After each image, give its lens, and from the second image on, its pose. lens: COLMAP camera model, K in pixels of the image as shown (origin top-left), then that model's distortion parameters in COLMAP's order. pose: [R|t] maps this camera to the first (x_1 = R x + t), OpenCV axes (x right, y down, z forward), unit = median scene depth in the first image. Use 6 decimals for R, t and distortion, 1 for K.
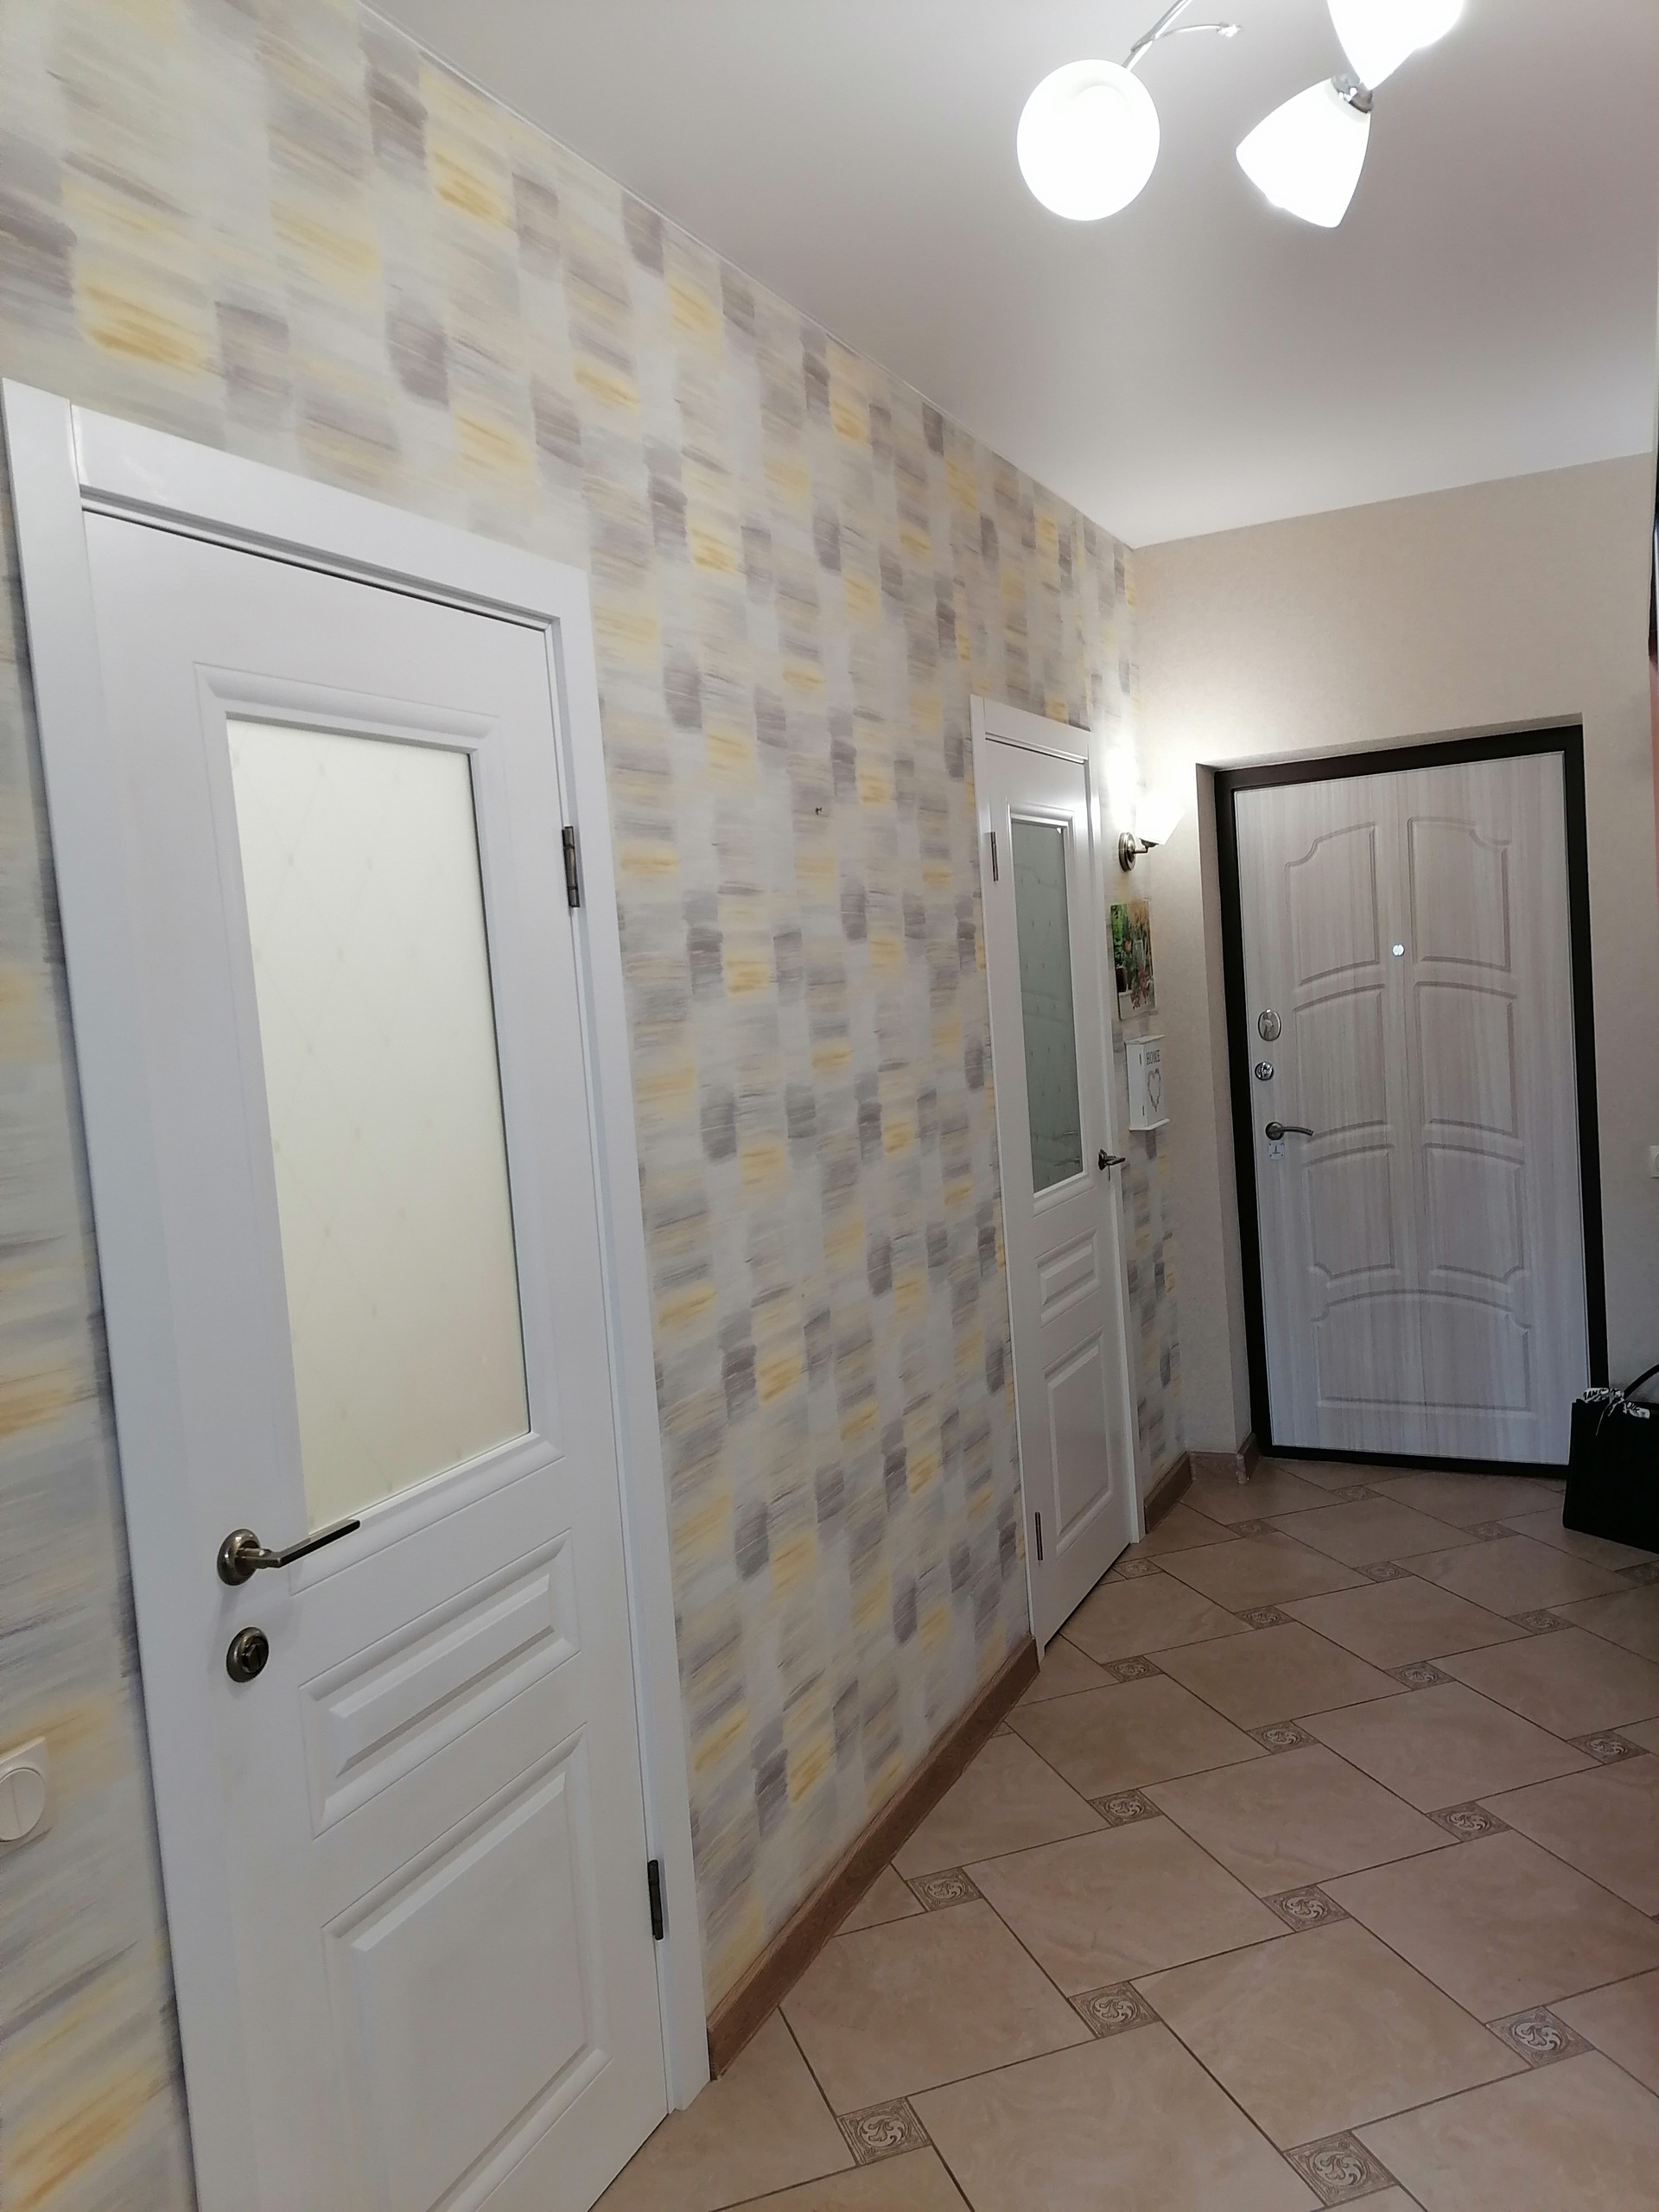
lens RADIAL K [[1633.2, 0, 821.8], [0, 1633.2, 1099.5], [0, 0, 1]] dist [0.098695, -0.122242]
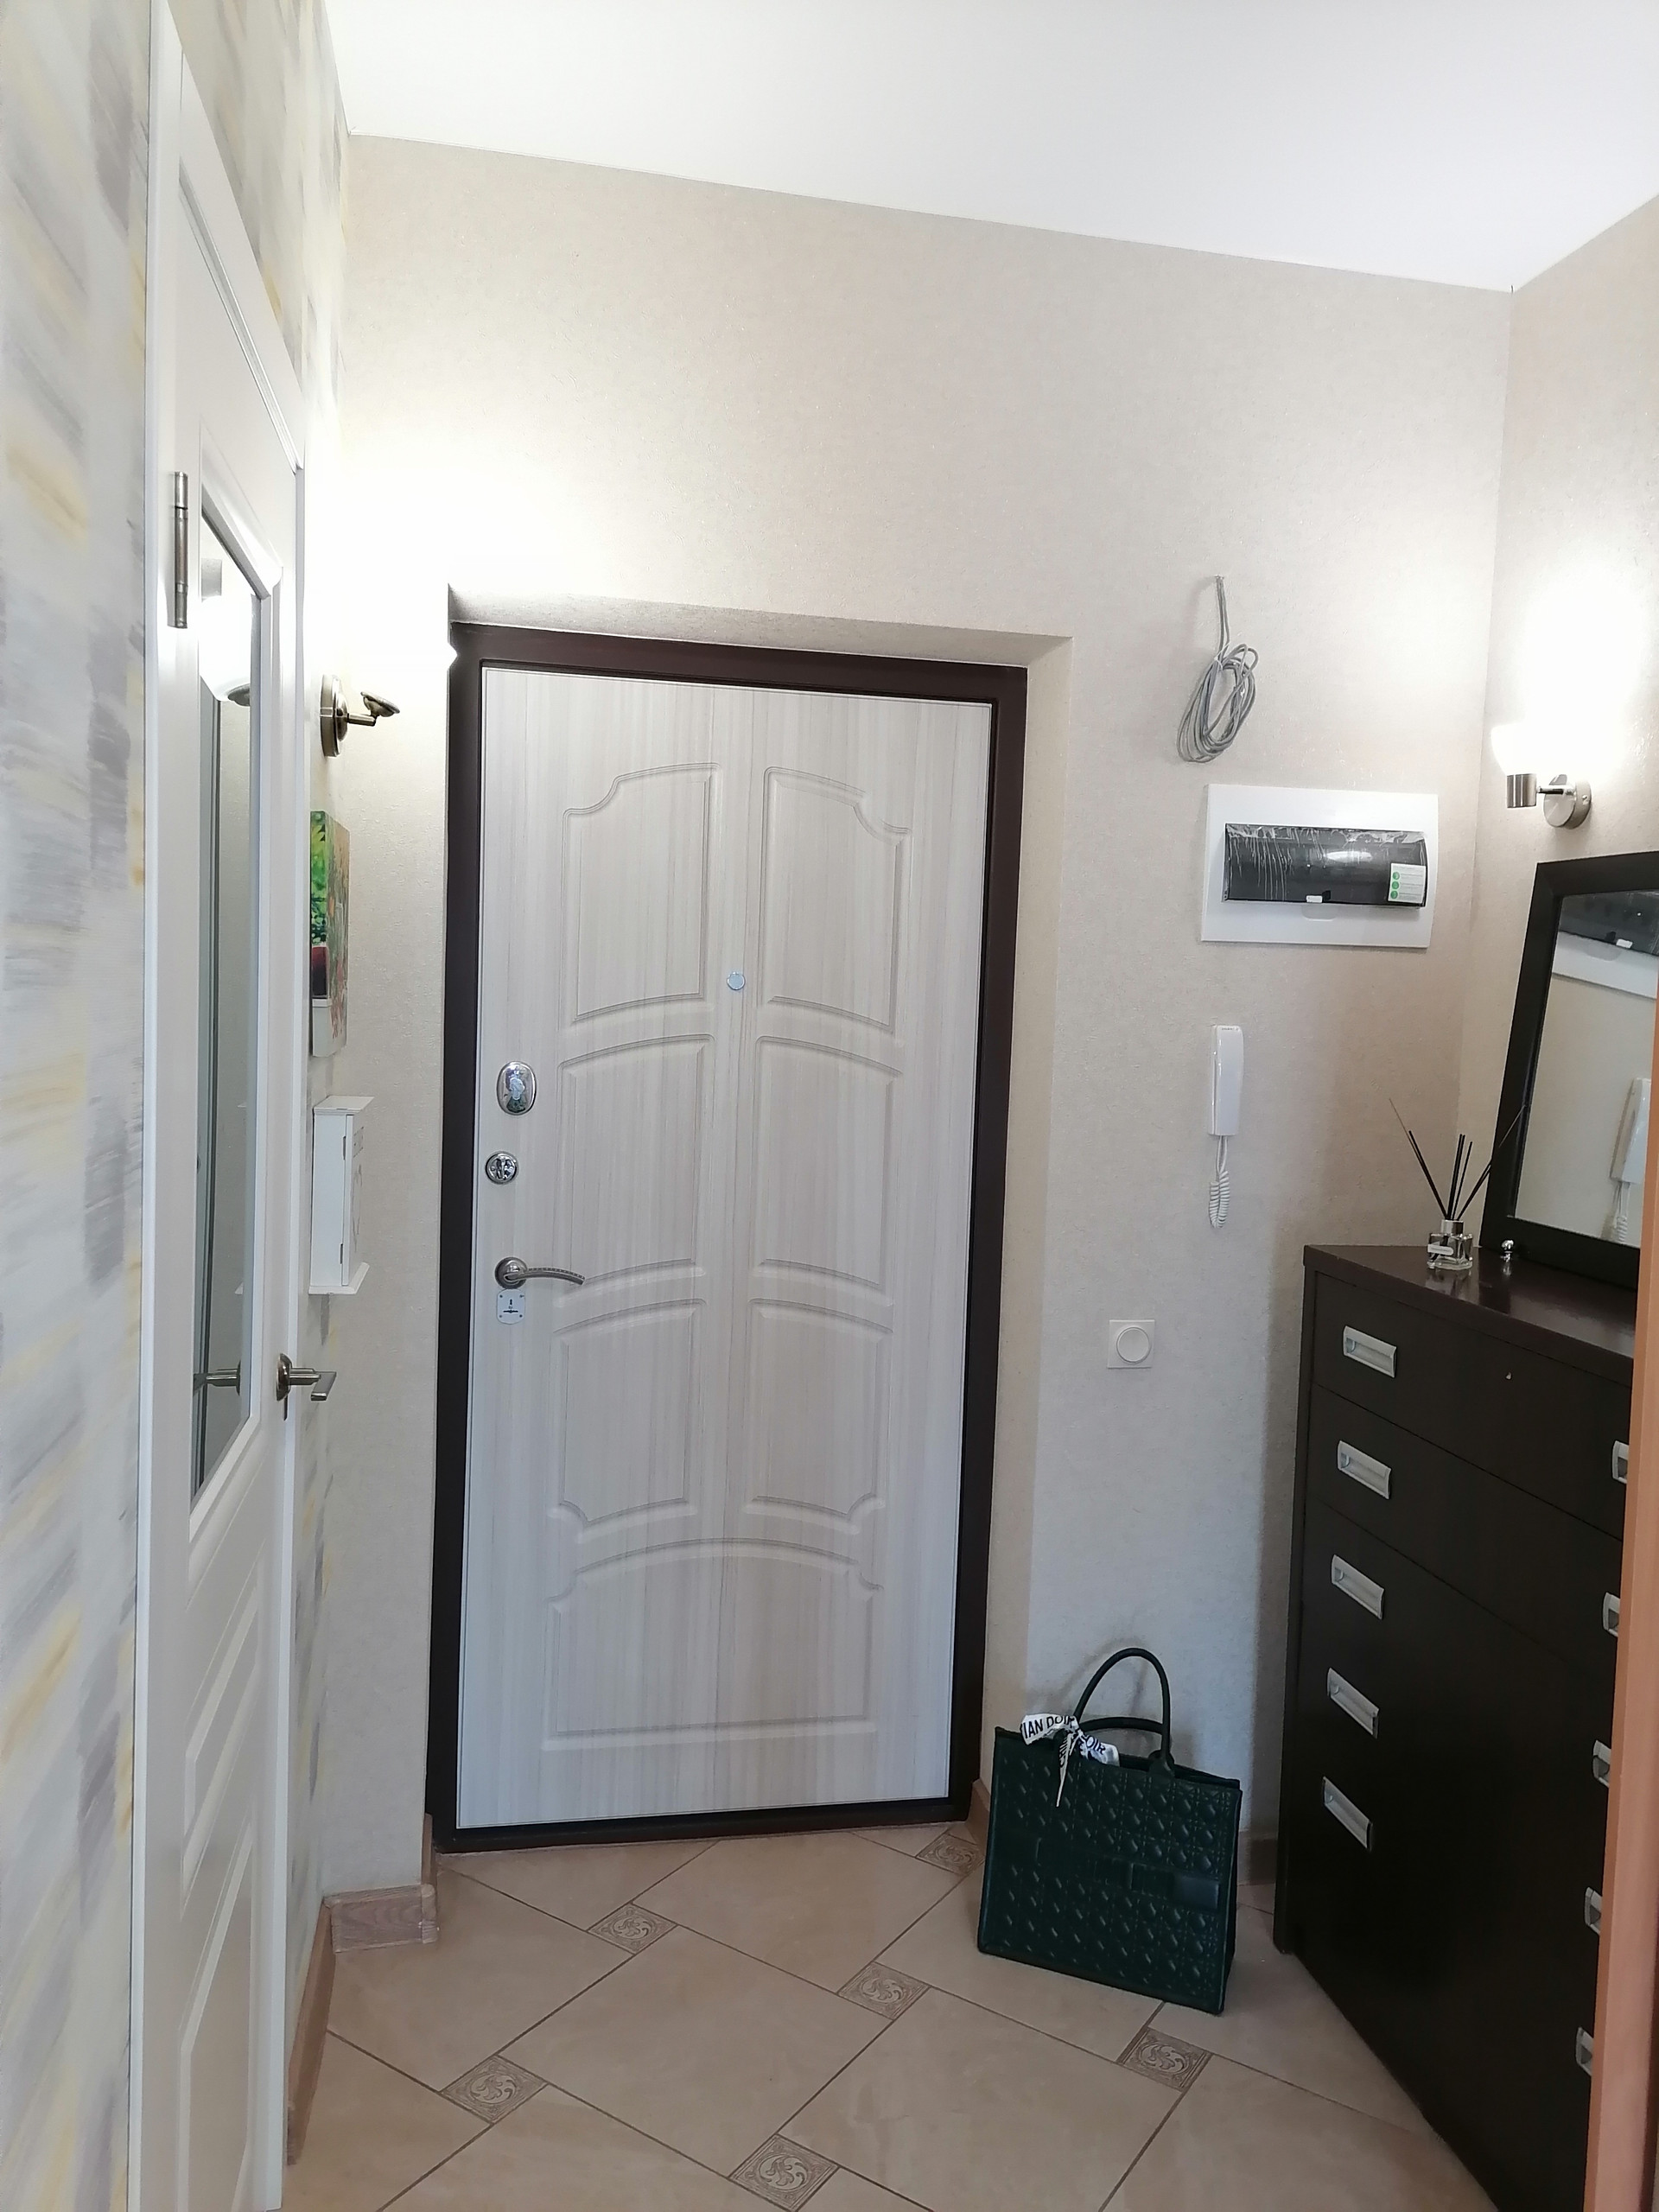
lens RADIAL K [[1633.2, 0, 821.8], [0, 1633.2, 1099.5], [0, 0, 1]] dist [0.098695, -0.122242]
pose [[0.787308, 0.063905, 0.613239, 0.007571], [-0.050422, 0.997956, -0.039262, -0.025230], [-0.614495, -0.000009, 0.788921, 0.511166]]
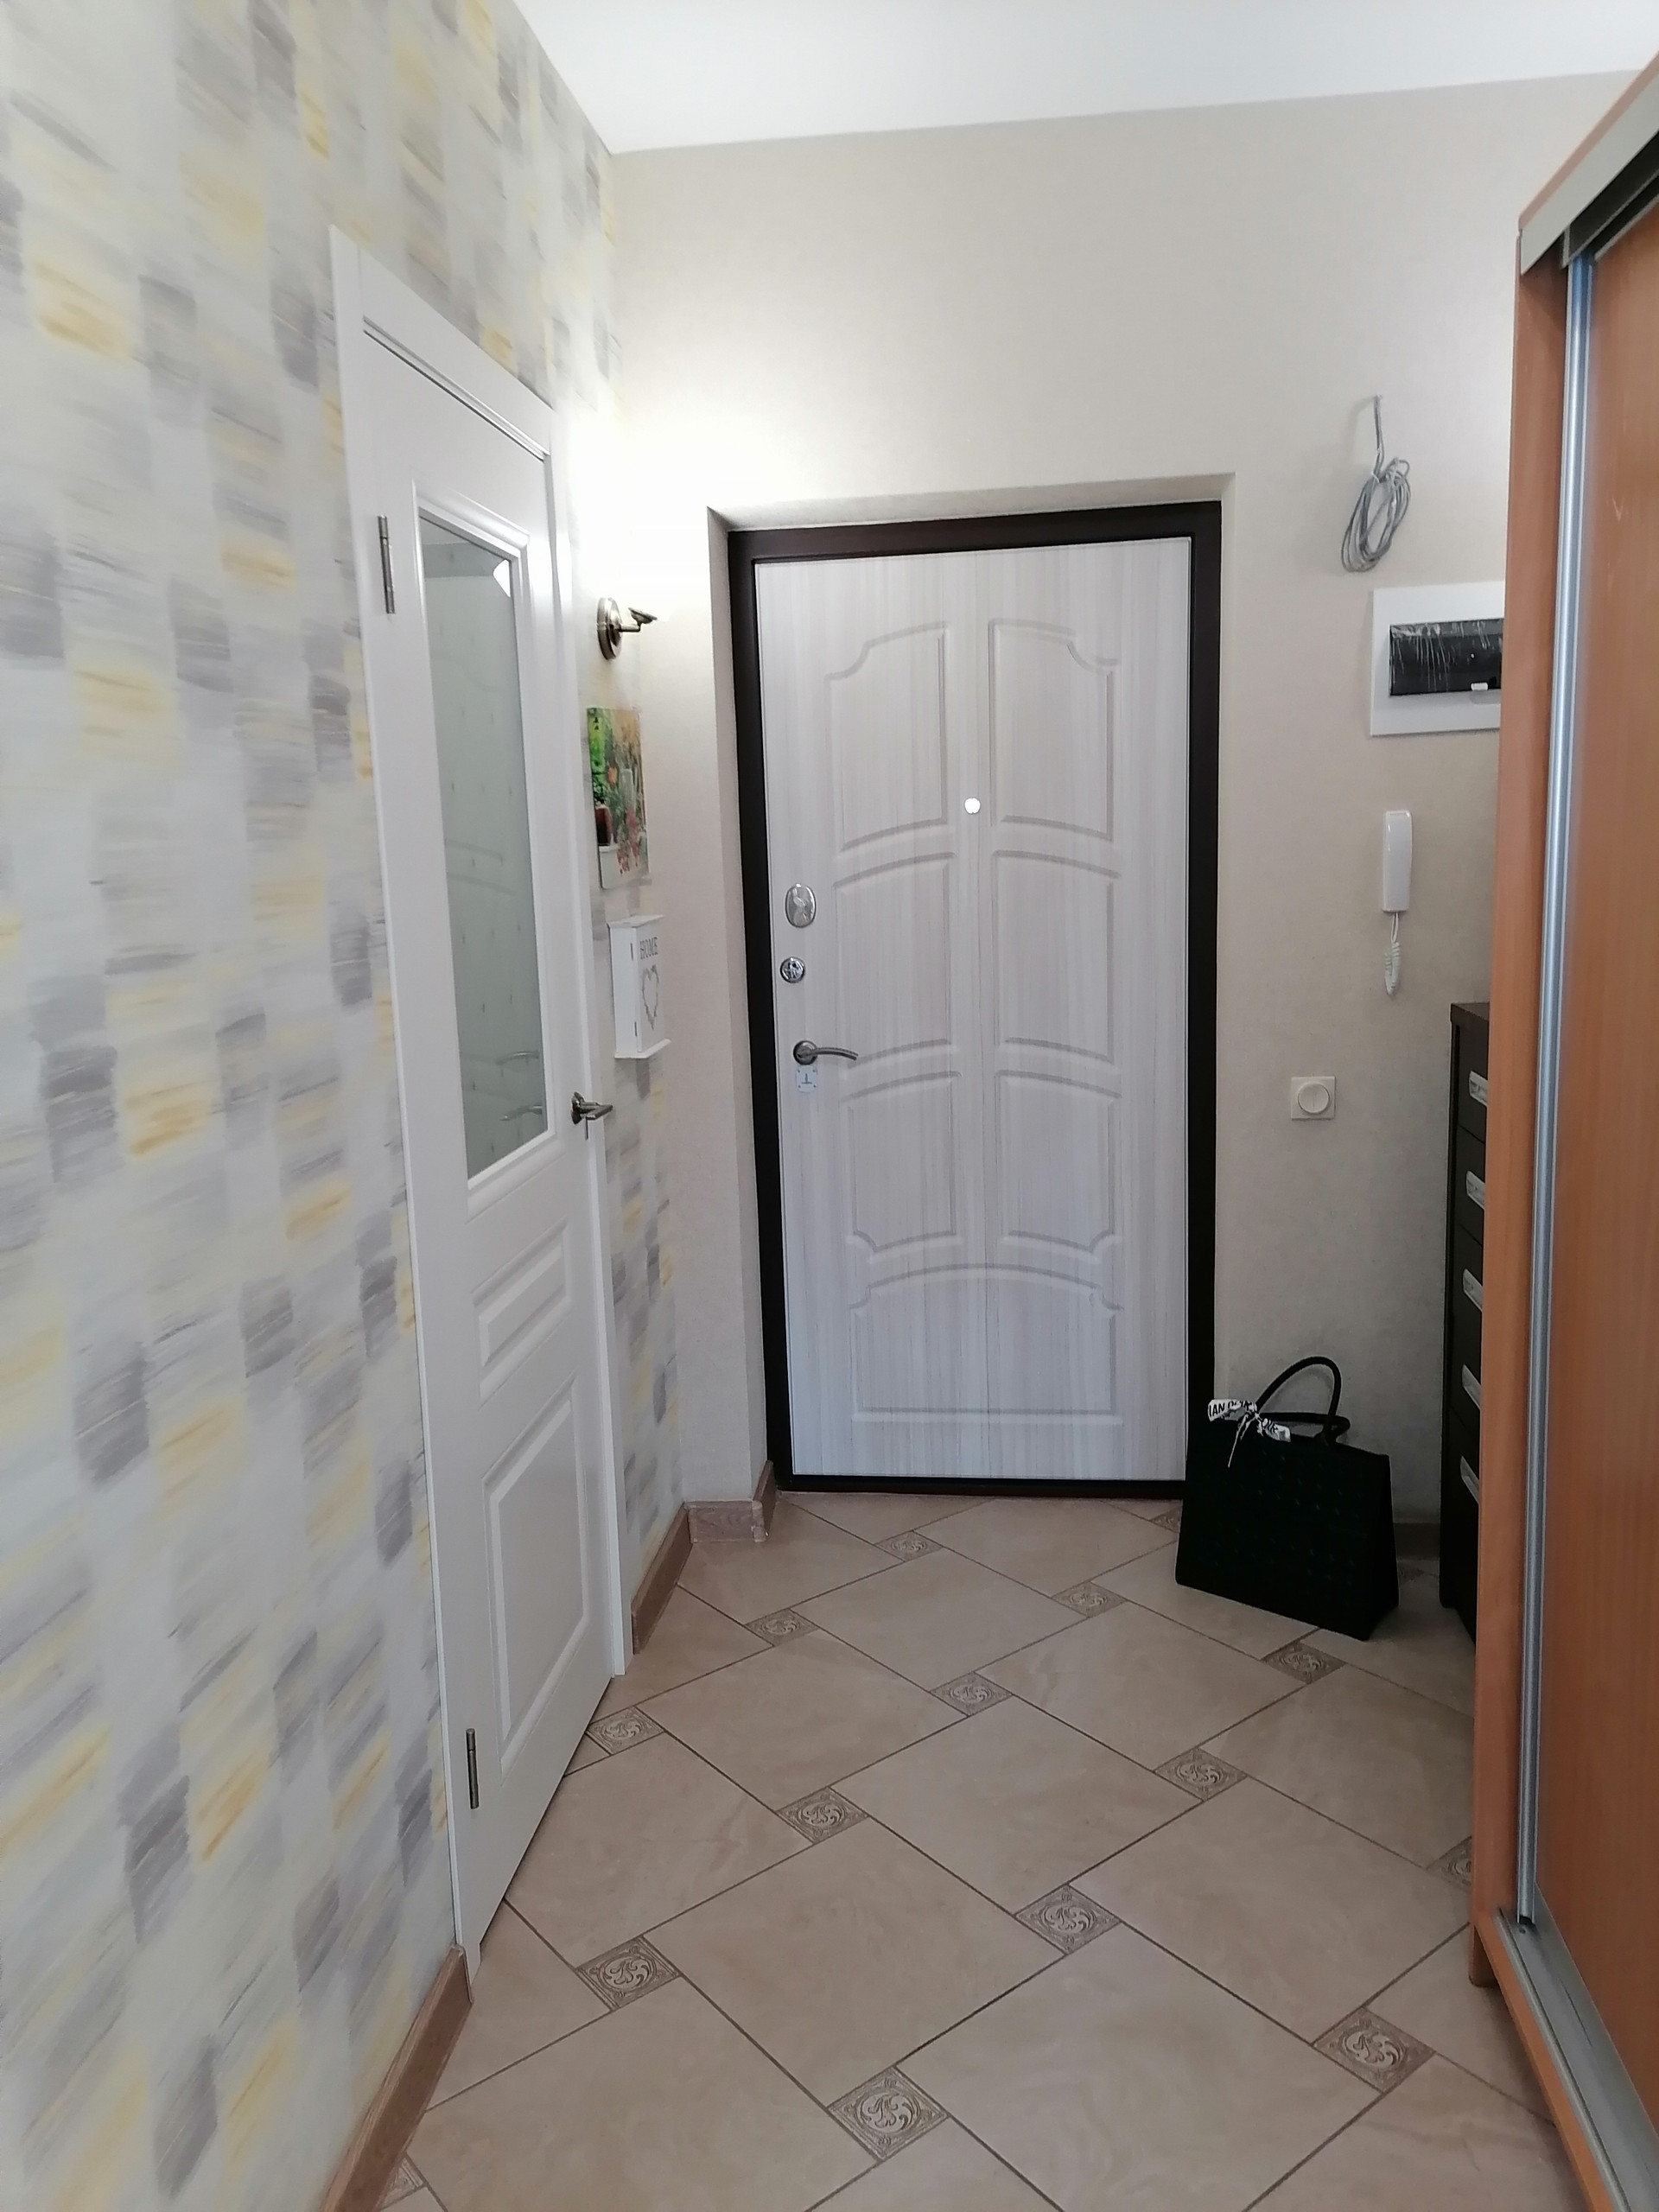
lens RADIAL K [[1633.2, 0, 821.8], [0, 1633.2, 1099.5], [0, 0, 1]] dist [0.098695, -0.122242]
pose [[0.942632, -0.012797, 0.333589, 0.044163], [-0.011080, 0.997515, 0.069576, -0.010958], [-0.333650, -0.069281, 0.940148, 0.336827]]
